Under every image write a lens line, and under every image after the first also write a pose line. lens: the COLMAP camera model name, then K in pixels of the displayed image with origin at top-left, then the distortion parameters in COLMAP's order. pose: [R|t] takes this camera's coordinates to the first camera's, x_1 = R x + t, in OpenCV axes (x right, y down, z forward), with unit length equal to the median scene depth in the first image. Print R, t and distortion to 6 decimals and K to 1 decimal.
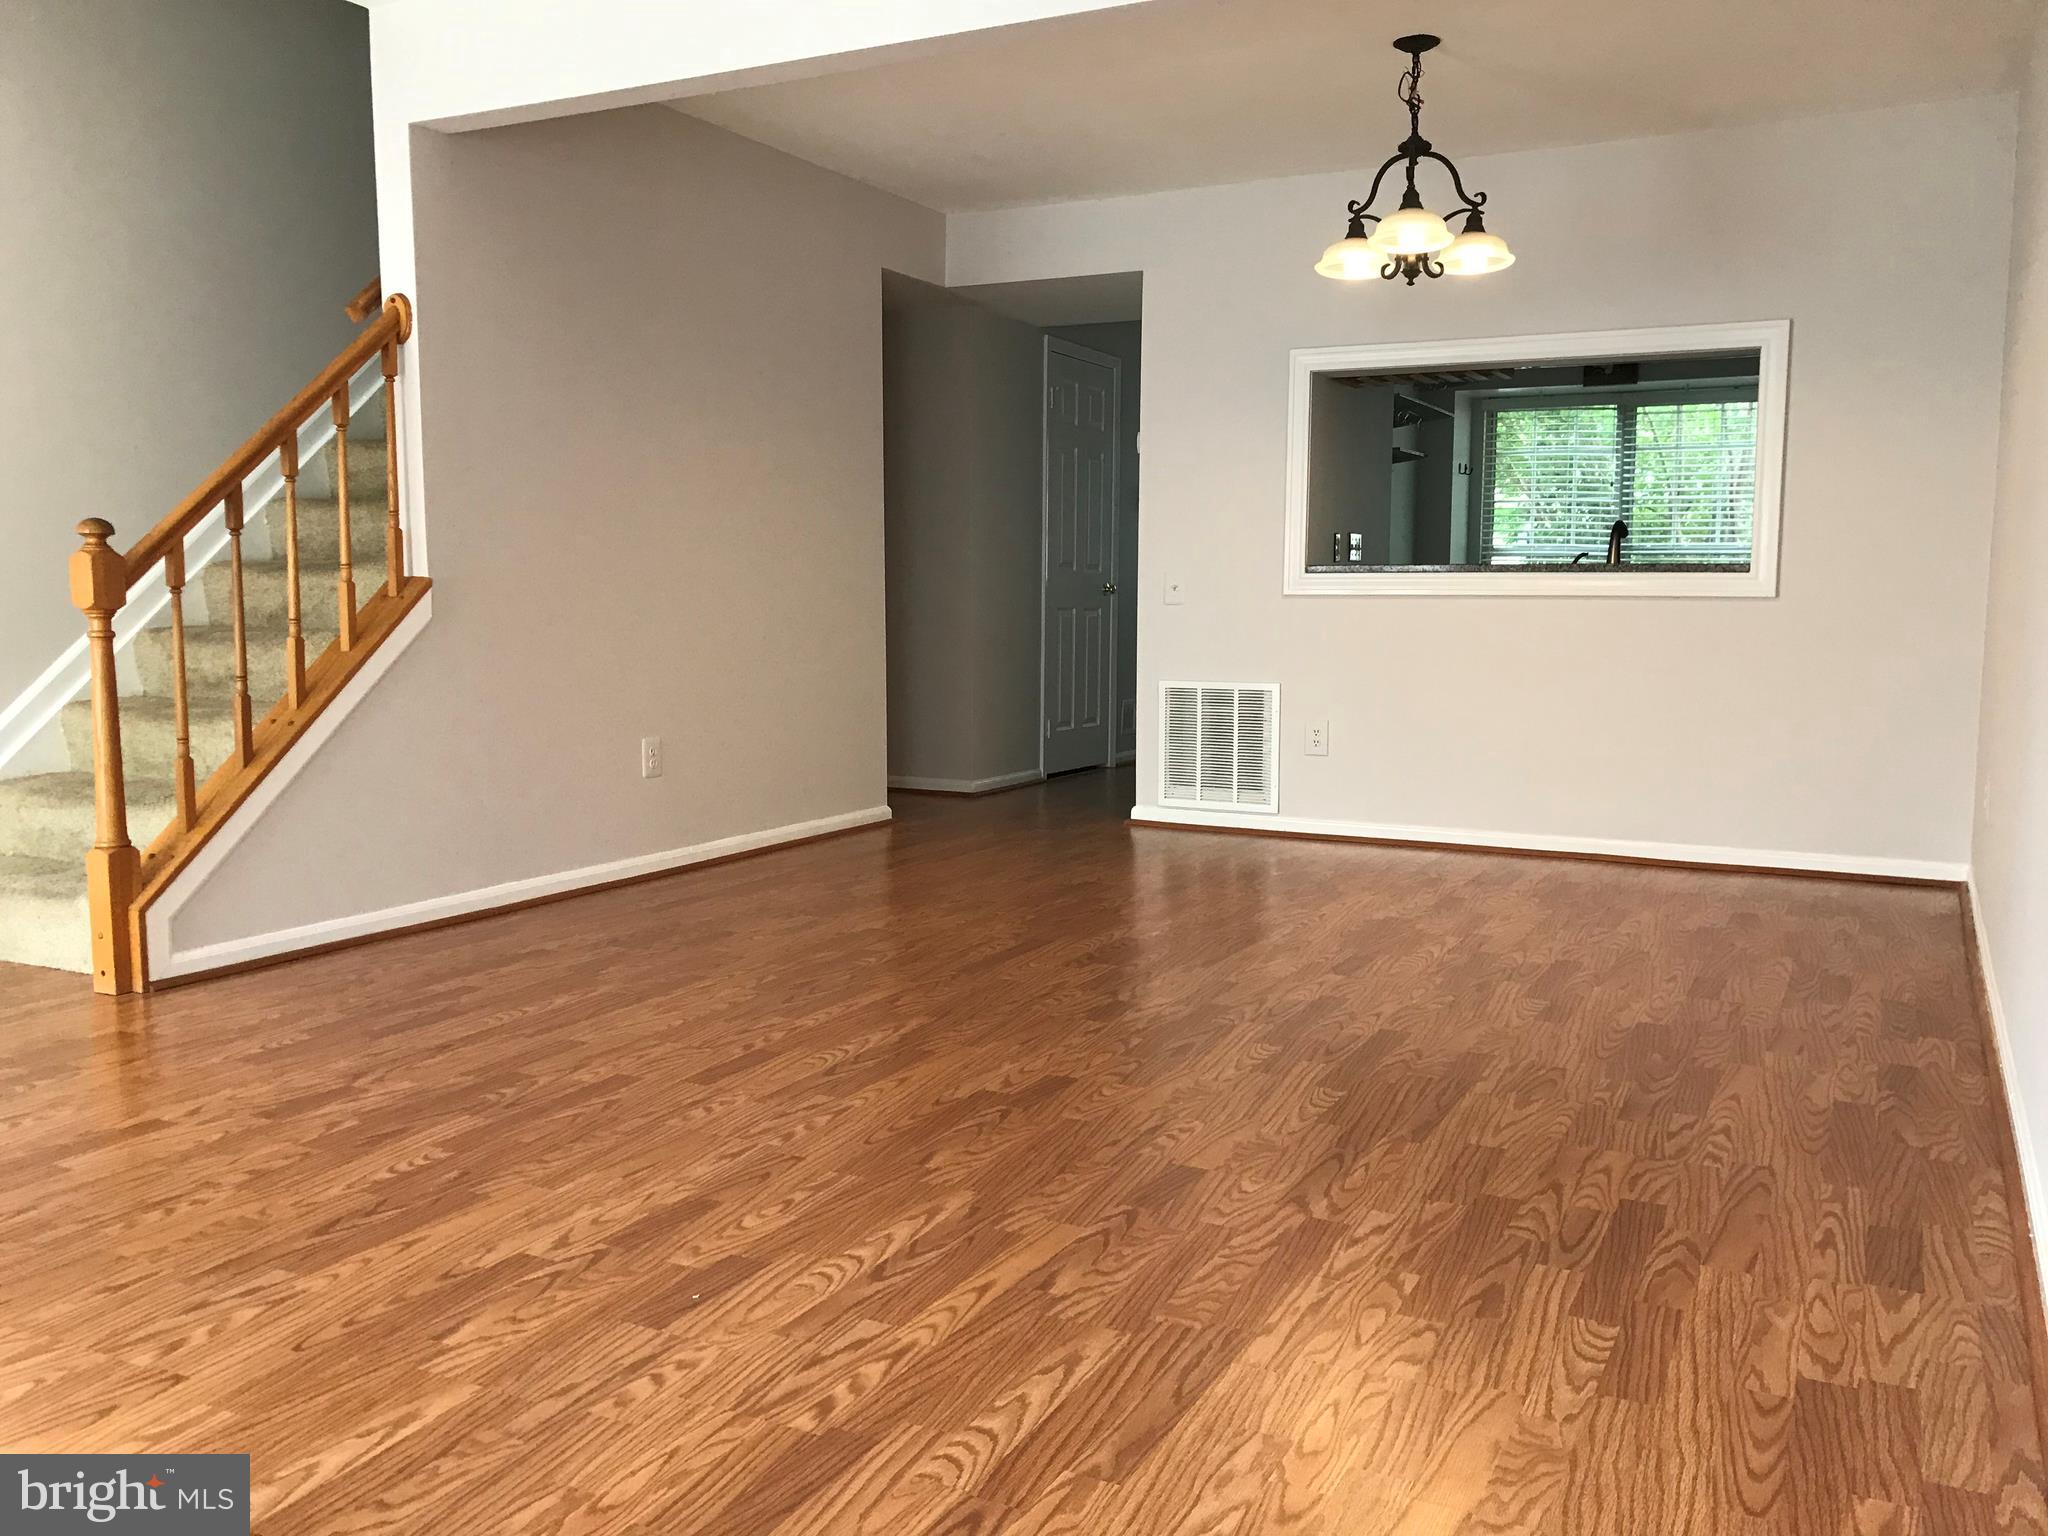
lens RADIAL K [[1675.3, 0, 1043.3], [0, 1675.3, 754.9], [0, 0, 1]] dist [0.032975, -0.041055]
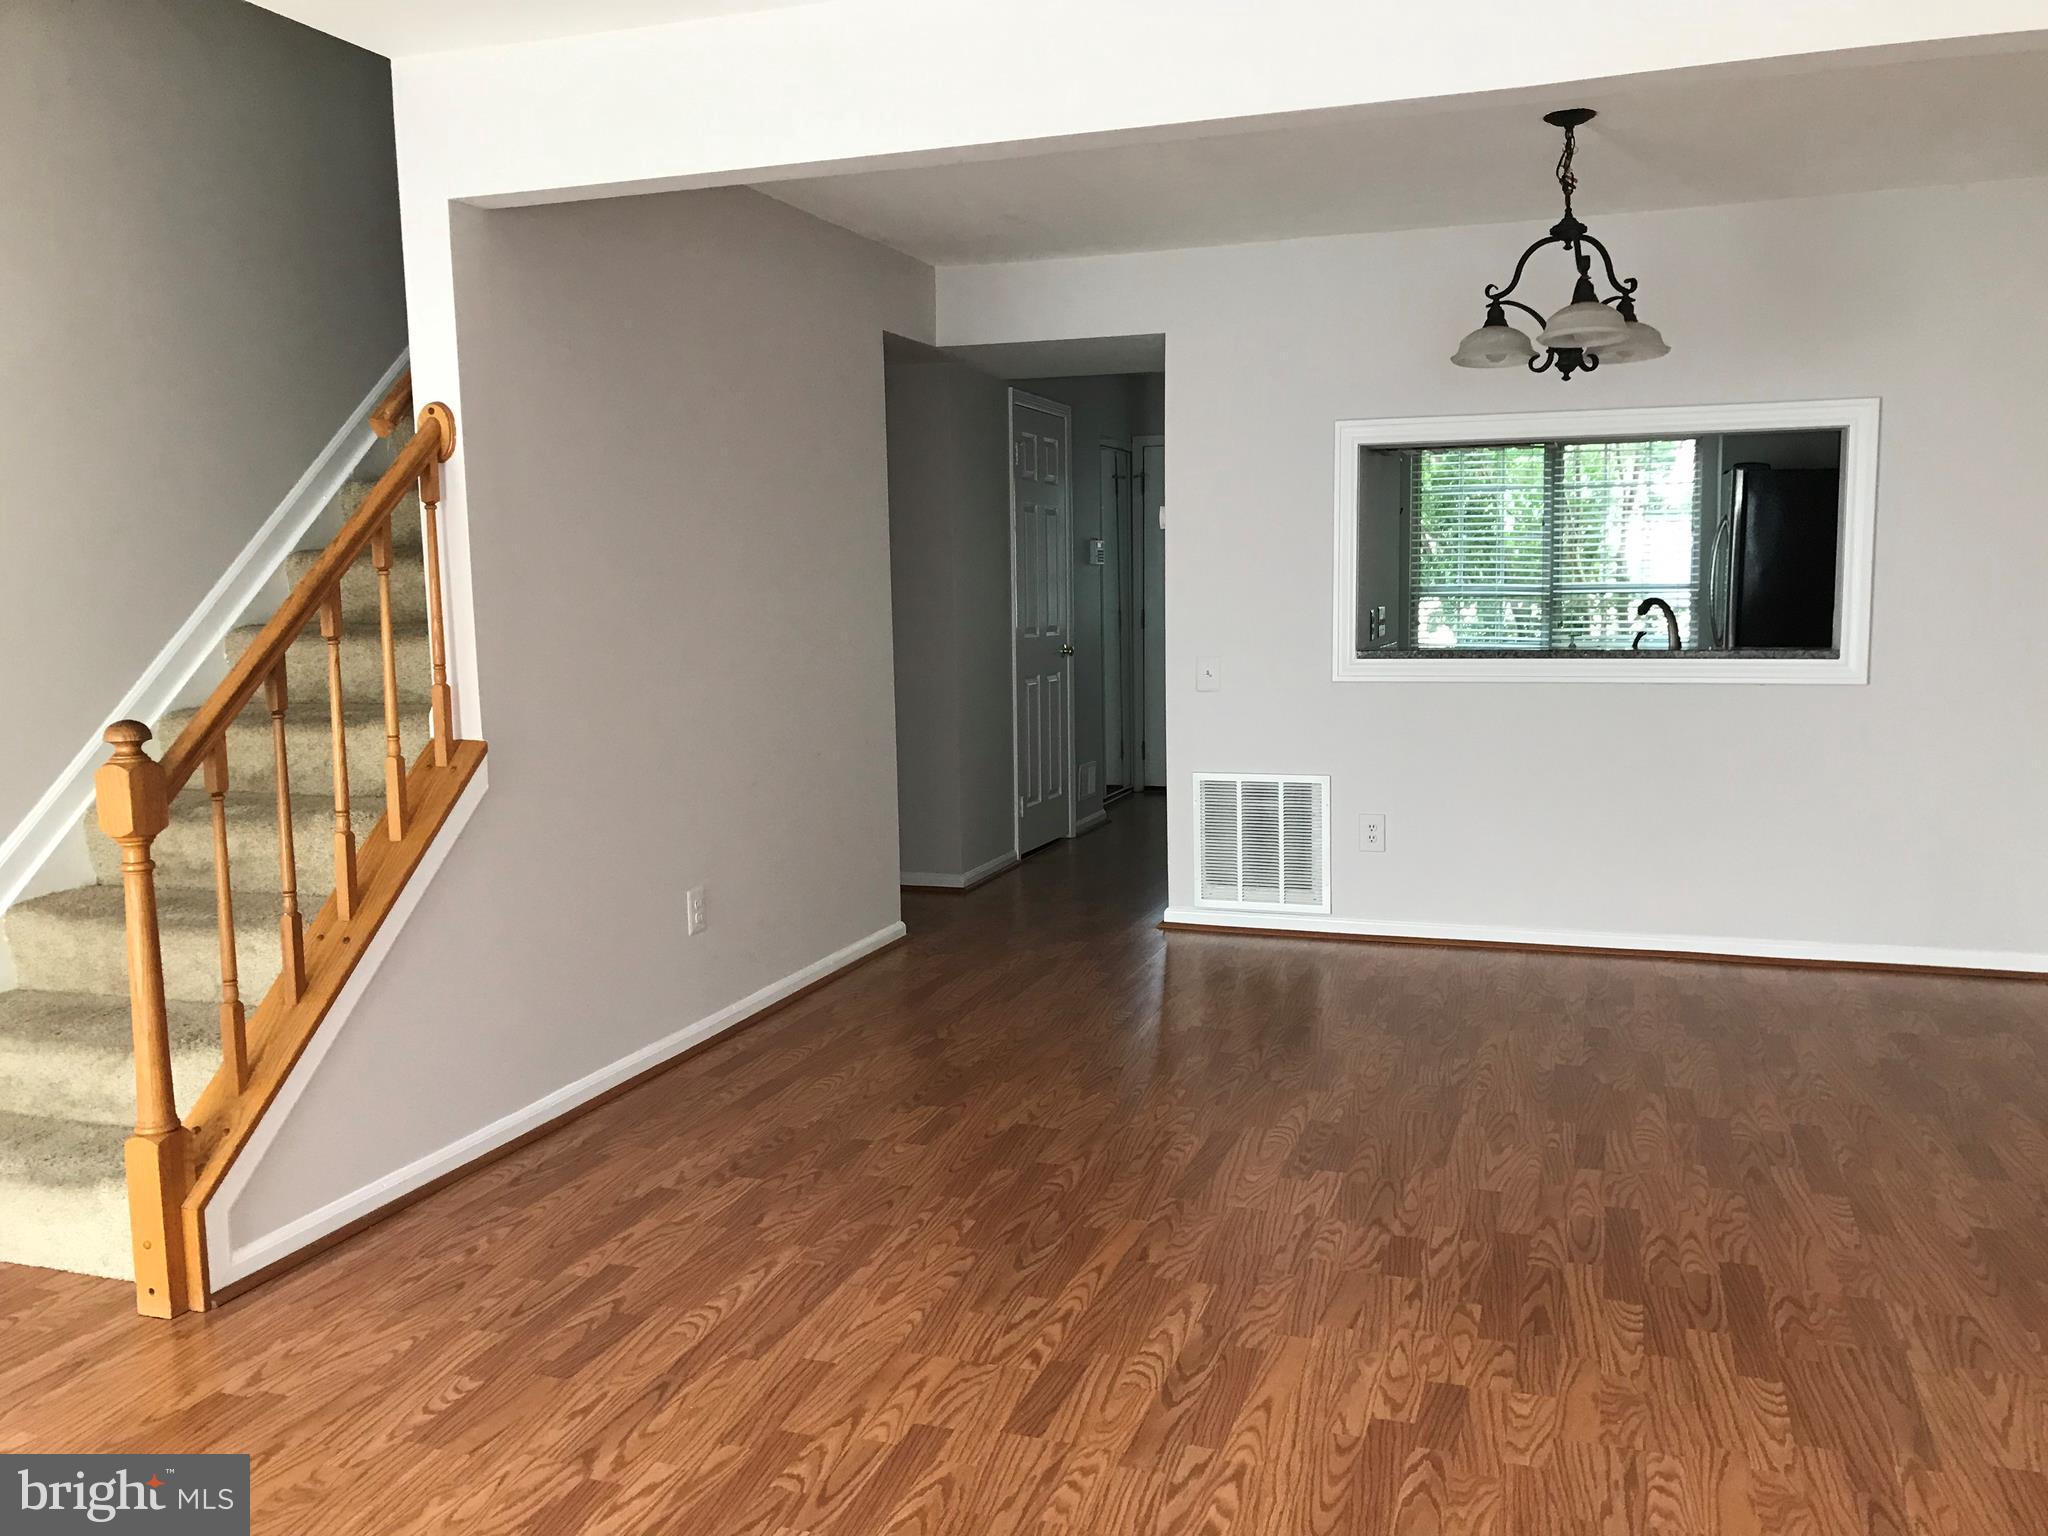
lens RADIAL K [[1675.3, 0, 1037.7], [0, 1675.3, 752.3], [0, 0, 1]] dist [0.032975, -0.041055]
pose [[0.989616, -0.035198, 0.139361, -0.251546], [0.034184, 0.999369, 0.009659, -0.118269], [-0.139613, -0.004795, 0.990195, 0.162351]]
